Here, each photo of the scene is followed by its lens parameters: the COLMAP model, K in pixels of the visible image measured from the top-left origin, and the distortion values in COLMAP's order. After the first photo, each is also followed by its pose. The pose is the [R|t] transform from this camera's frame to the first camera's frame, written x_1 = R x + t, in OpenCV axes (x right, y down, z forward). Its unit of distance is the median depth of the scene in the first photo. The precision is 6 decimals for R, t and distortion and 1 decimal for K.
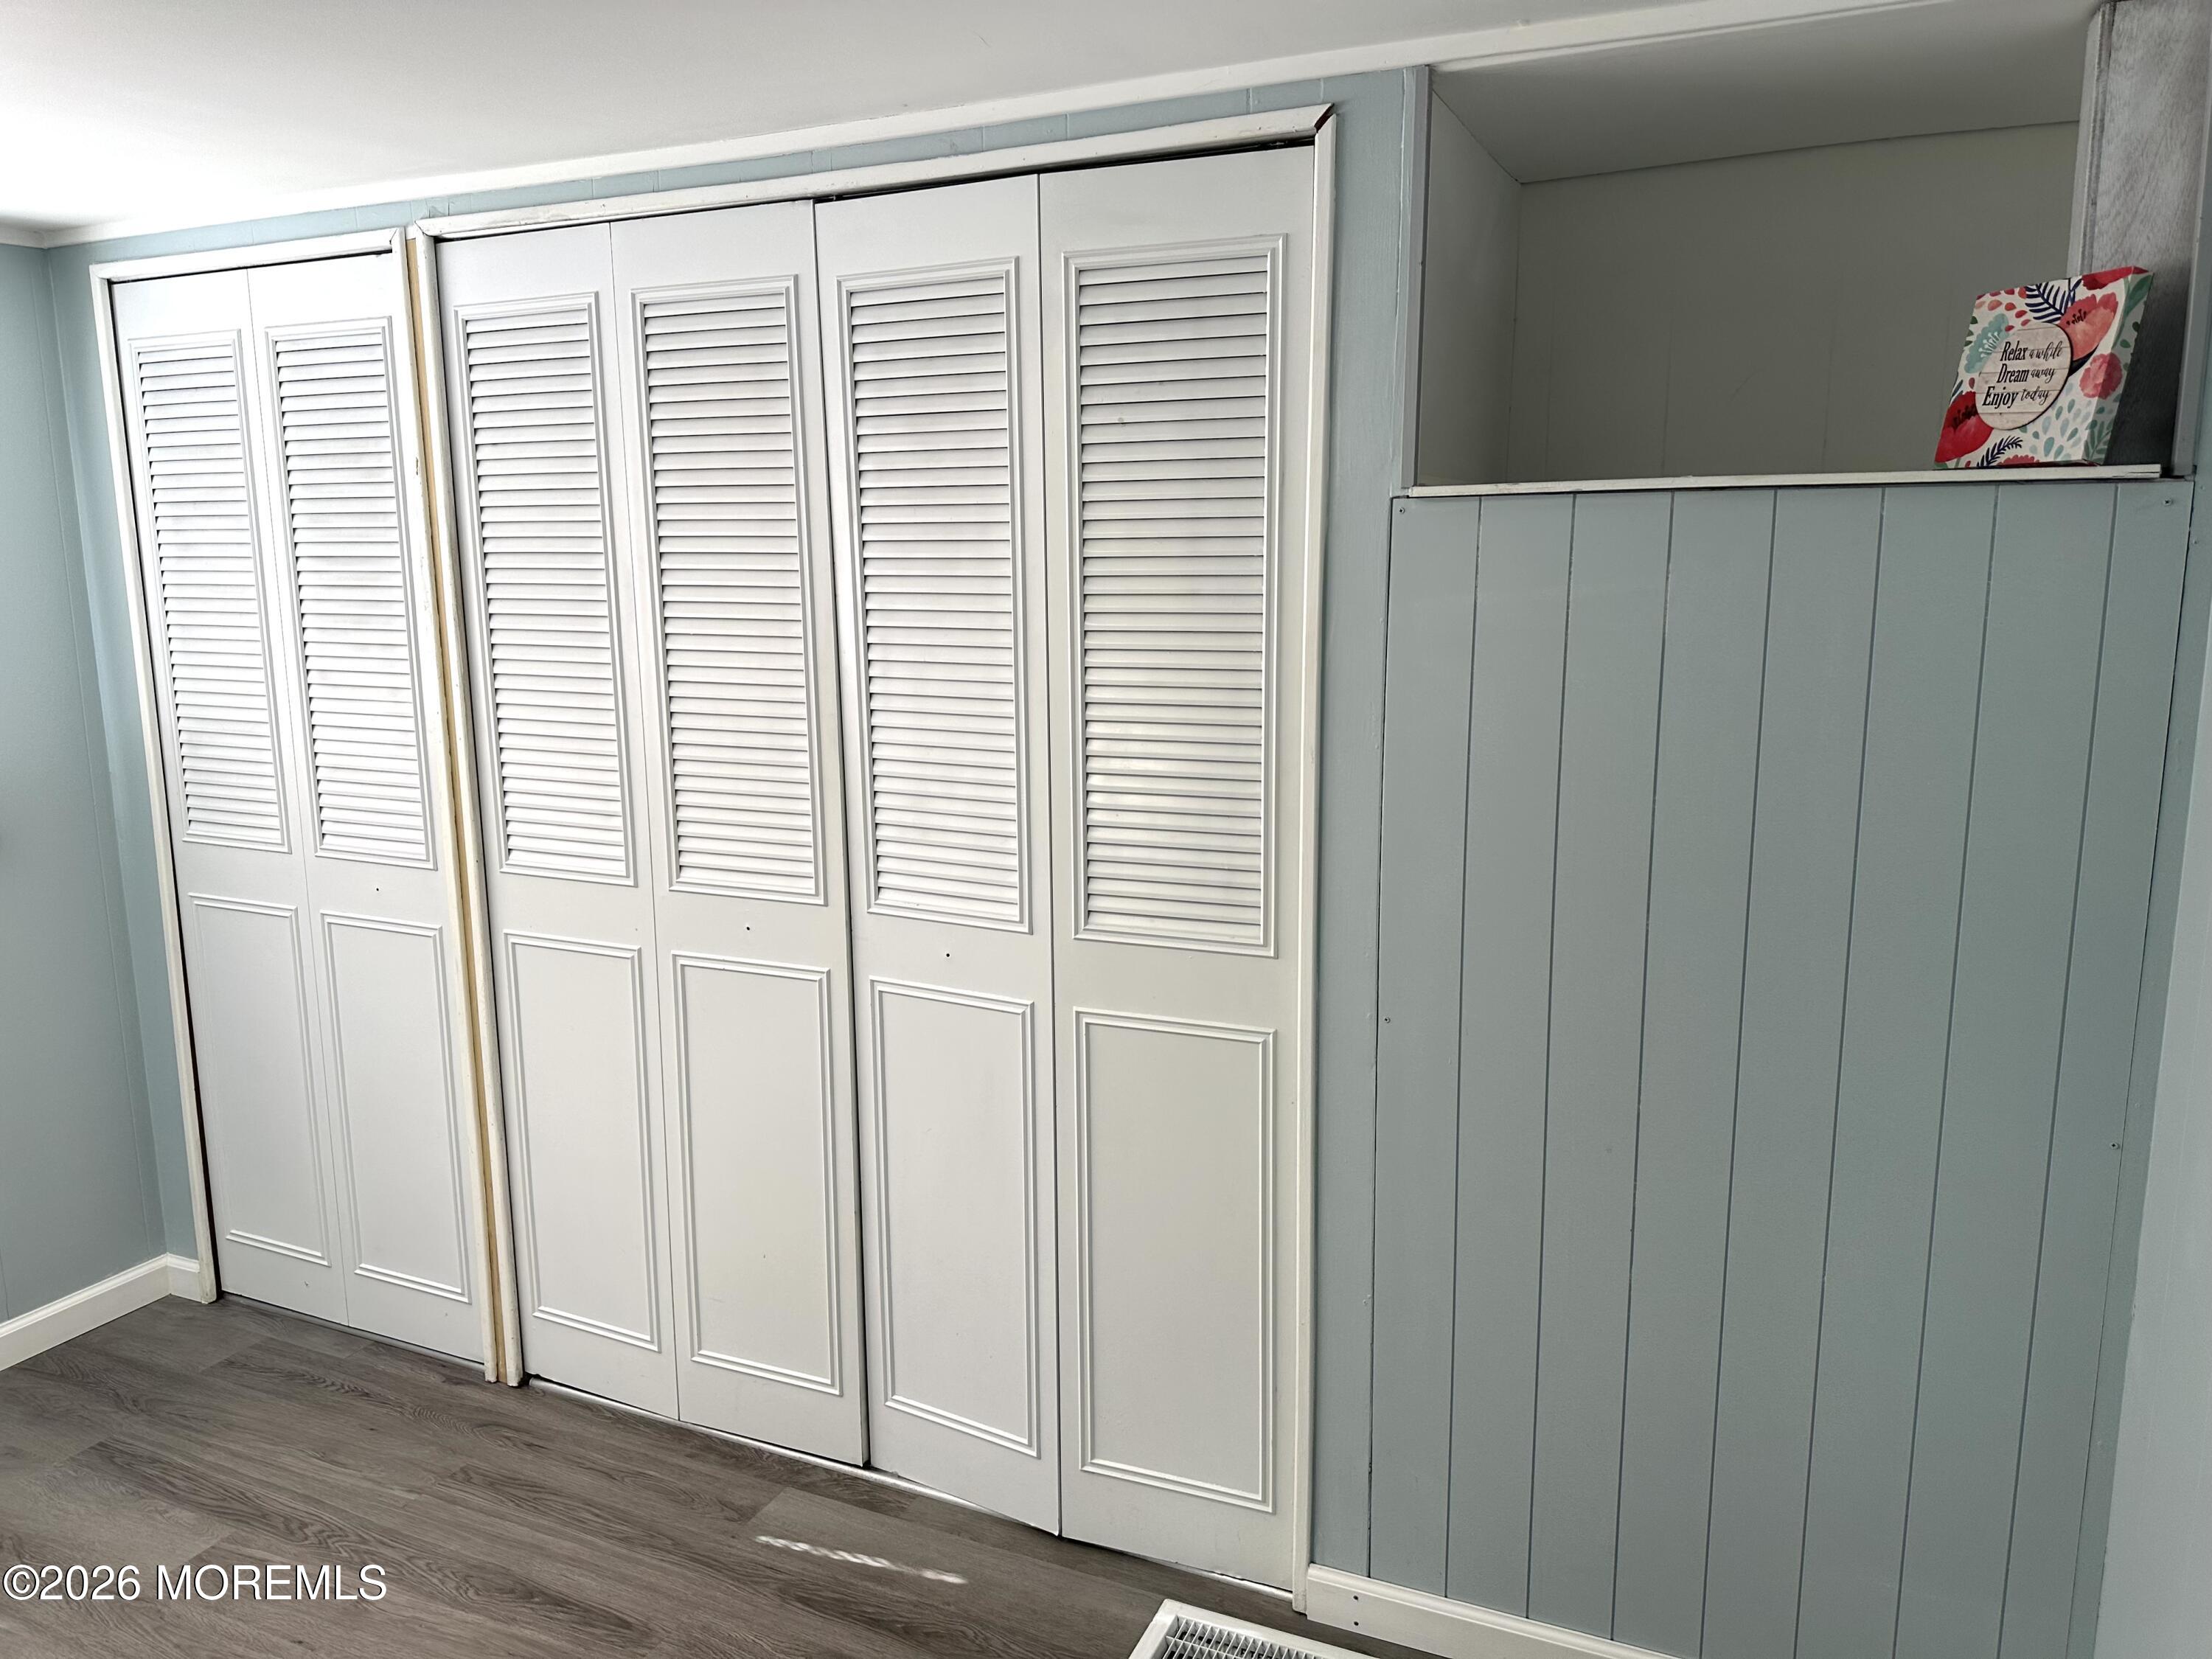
lens RADIAL K [[1534.5, 0, 1121.6], [0, 1534.5, 830.0], [0, 0, 1]] dist [0.056598, -0.067987]
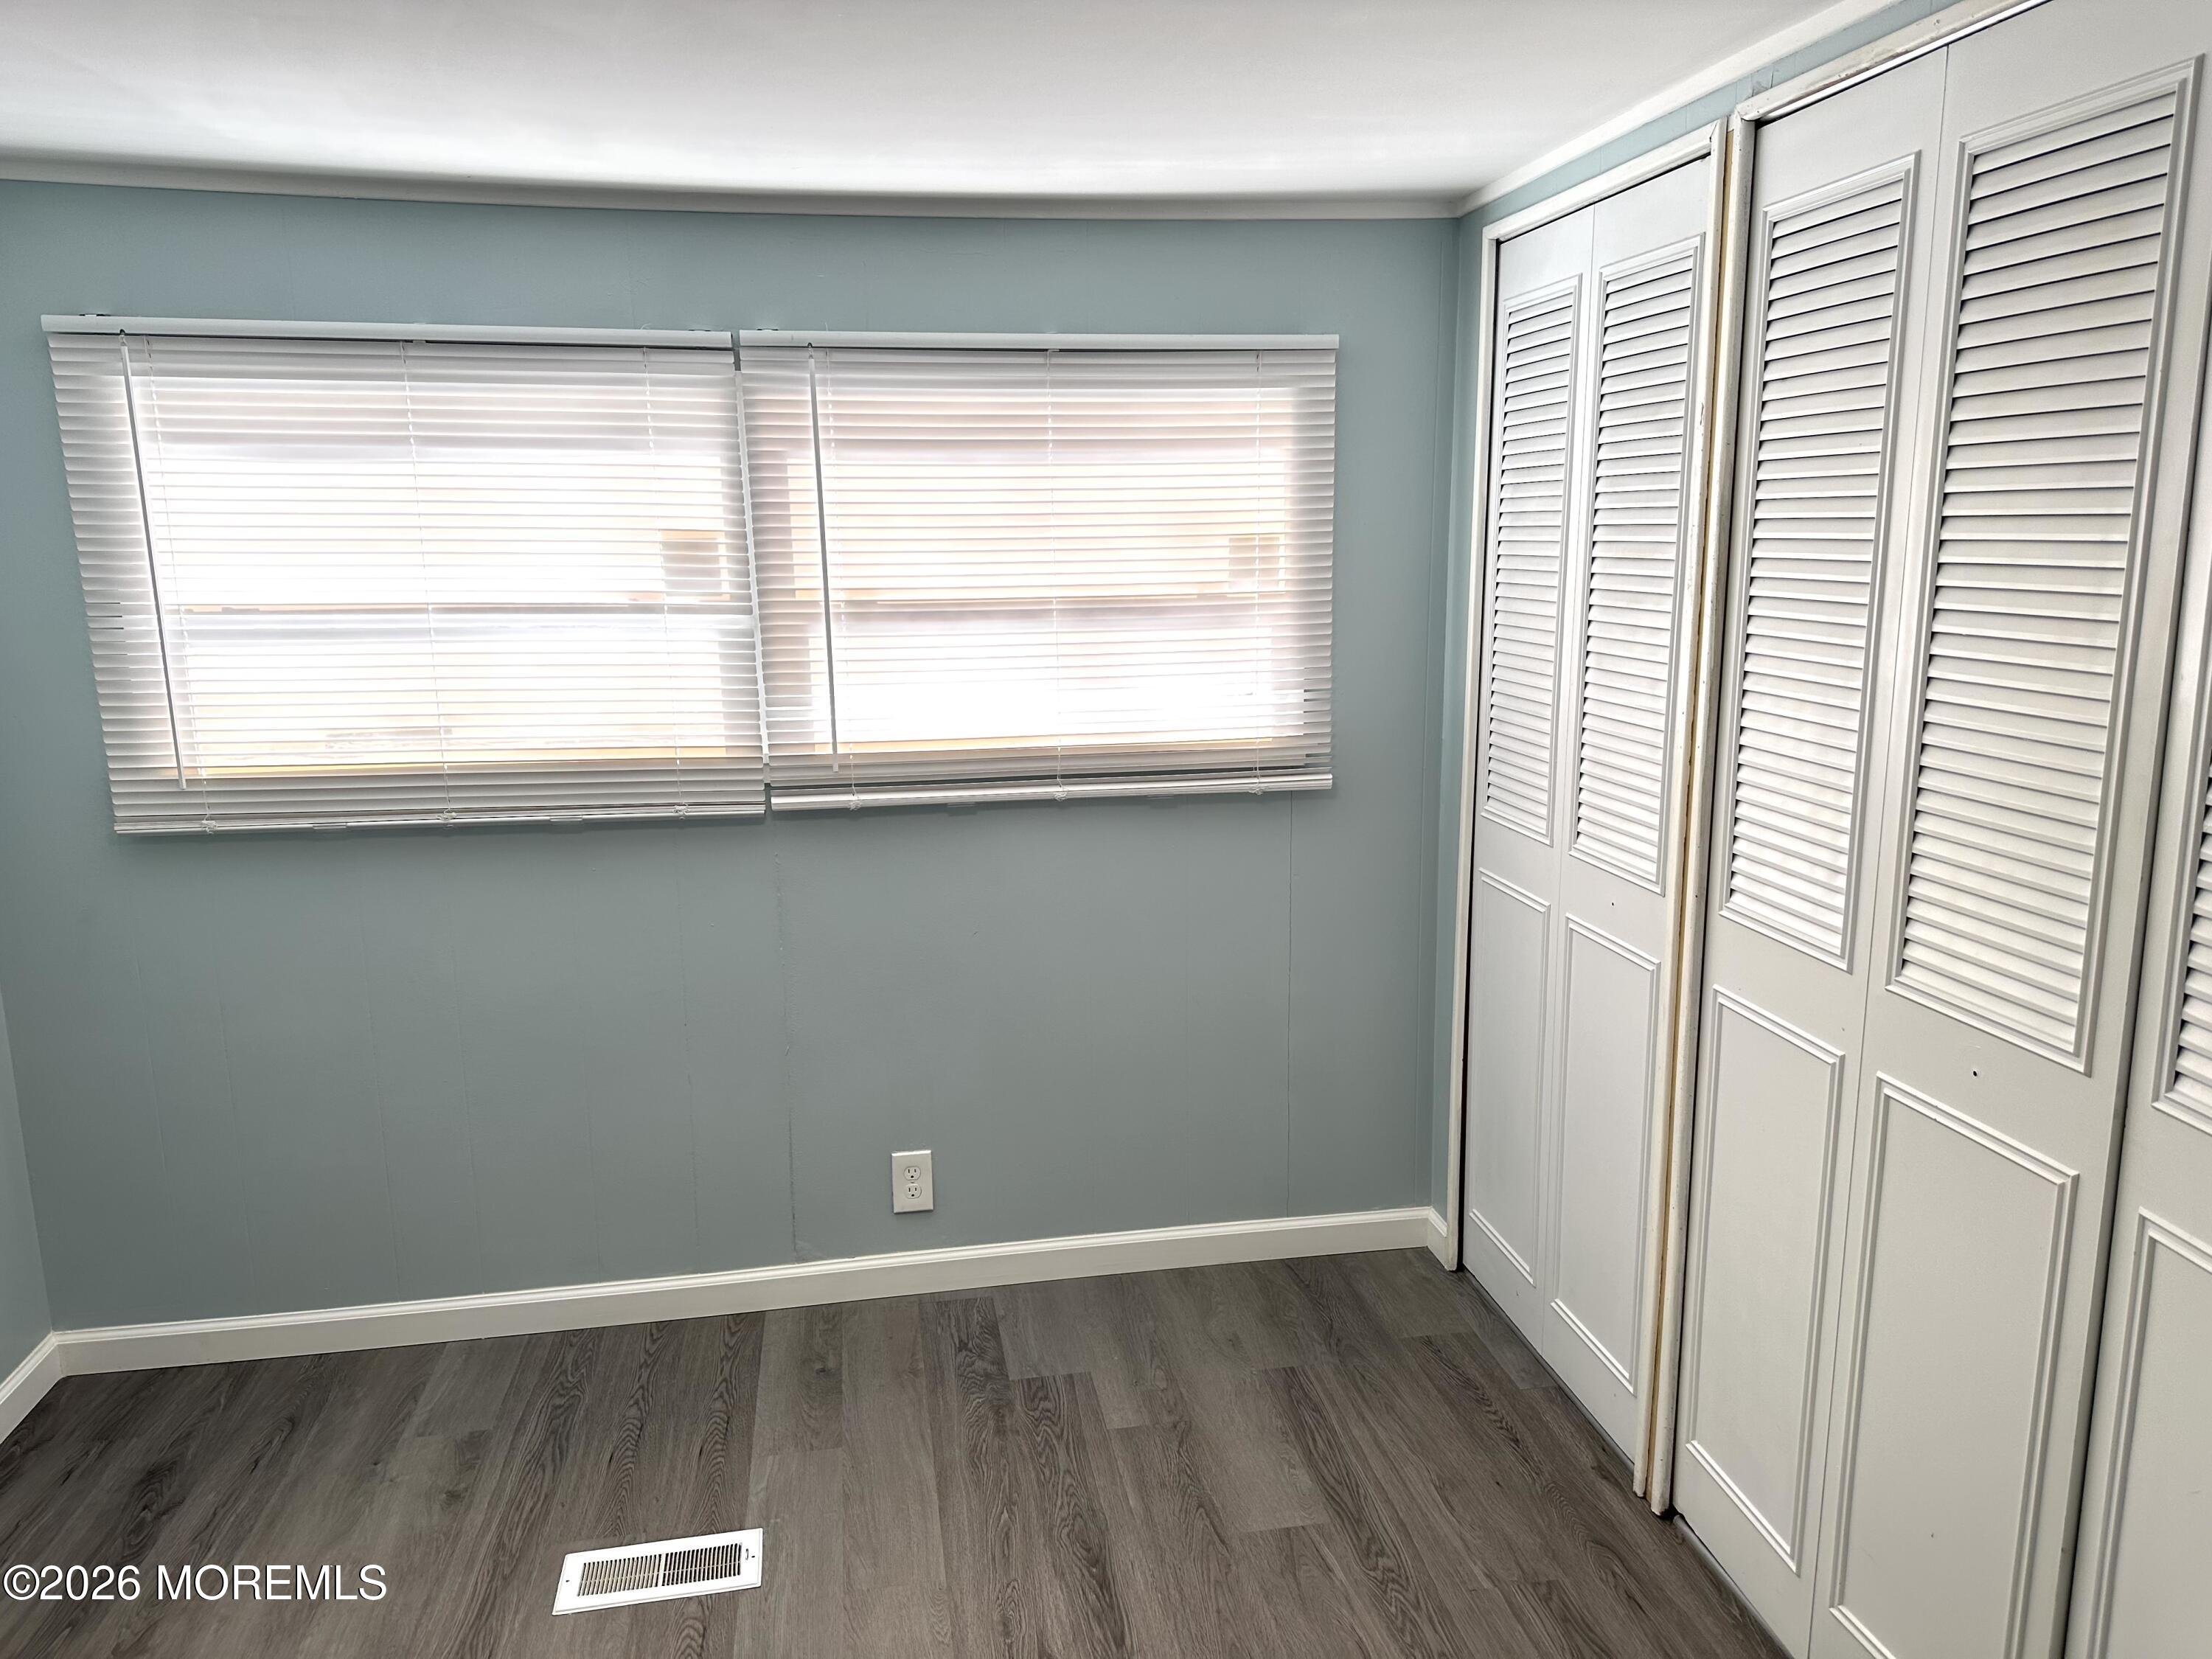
lens RADIAL K [[1534.5, 0, 1217.4], [0, 1534.5, 832.8], [0, 0, 1]] dist [0.056598, -0.067987]
pose [[0.559329, 0.162227, -0.812917, 0.107182], [-0.138047, 0.985198, 0.101624, -0.063357], [0.817370, 0.055380, 0.573445, 0.328931]]
